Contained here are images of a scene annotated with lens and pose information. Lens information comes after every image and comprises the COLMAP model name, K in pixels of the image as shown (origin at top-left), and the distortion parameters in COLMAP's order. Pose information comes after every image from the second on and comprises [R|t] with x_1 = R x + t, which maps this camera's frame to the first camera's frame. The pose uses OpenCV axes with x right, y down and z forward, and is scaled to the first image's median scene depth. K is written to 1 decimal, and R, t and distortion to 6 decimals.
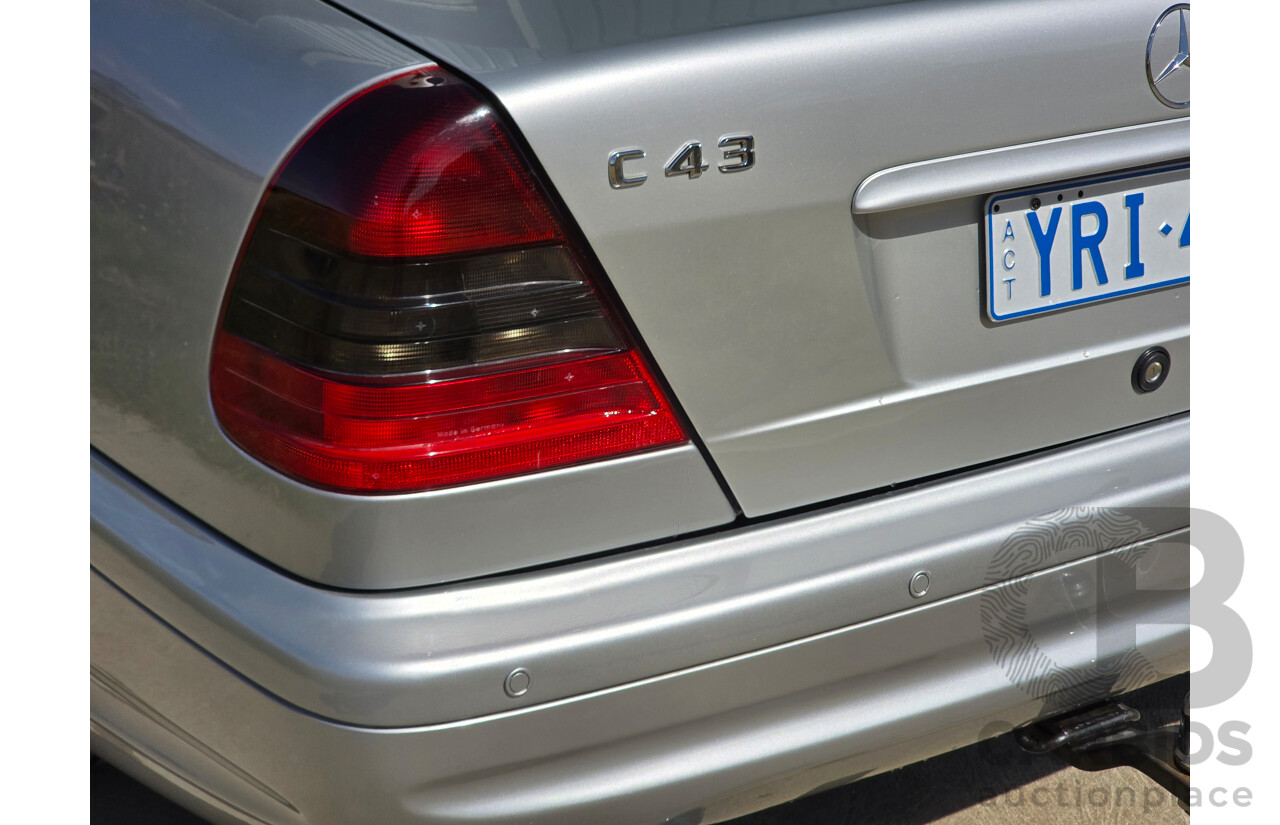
lens RADIAL K [[2029.2, 0, 640.9], [0, 2029.2, 388.0], [0, 0, 1]] dist [0.027109, -0.032269]
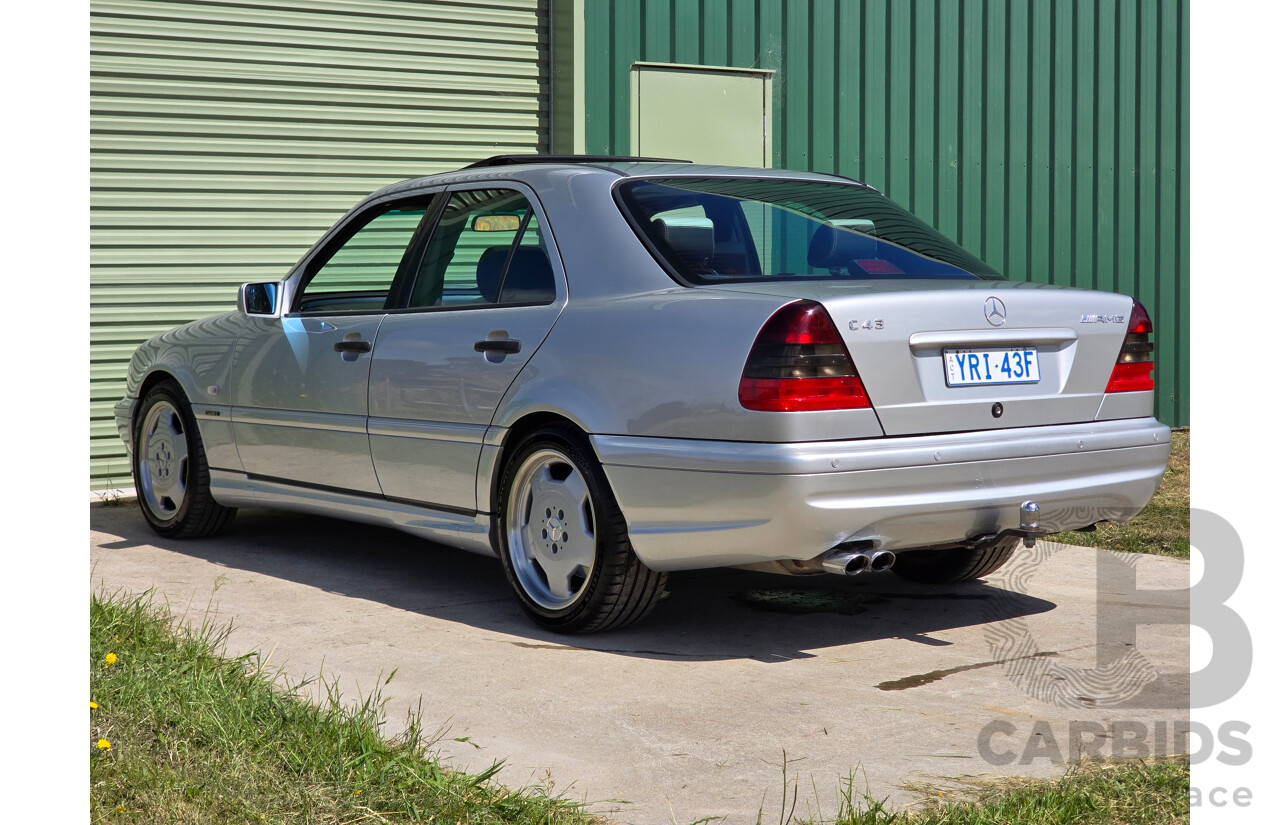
lens RADIAL K [[2045.7, 0, 639.5], [0, 2045.7, 379.1], [0, 0, 1]] dist [-0.257959, 2.383100]
pose [[0.996541, -0.034395, 0.075648, -0.590662], [0.057630, 0.941896, -0.330924, 1.039583], [-0.059871, 0.334139, 0.940621, -2.139848]]
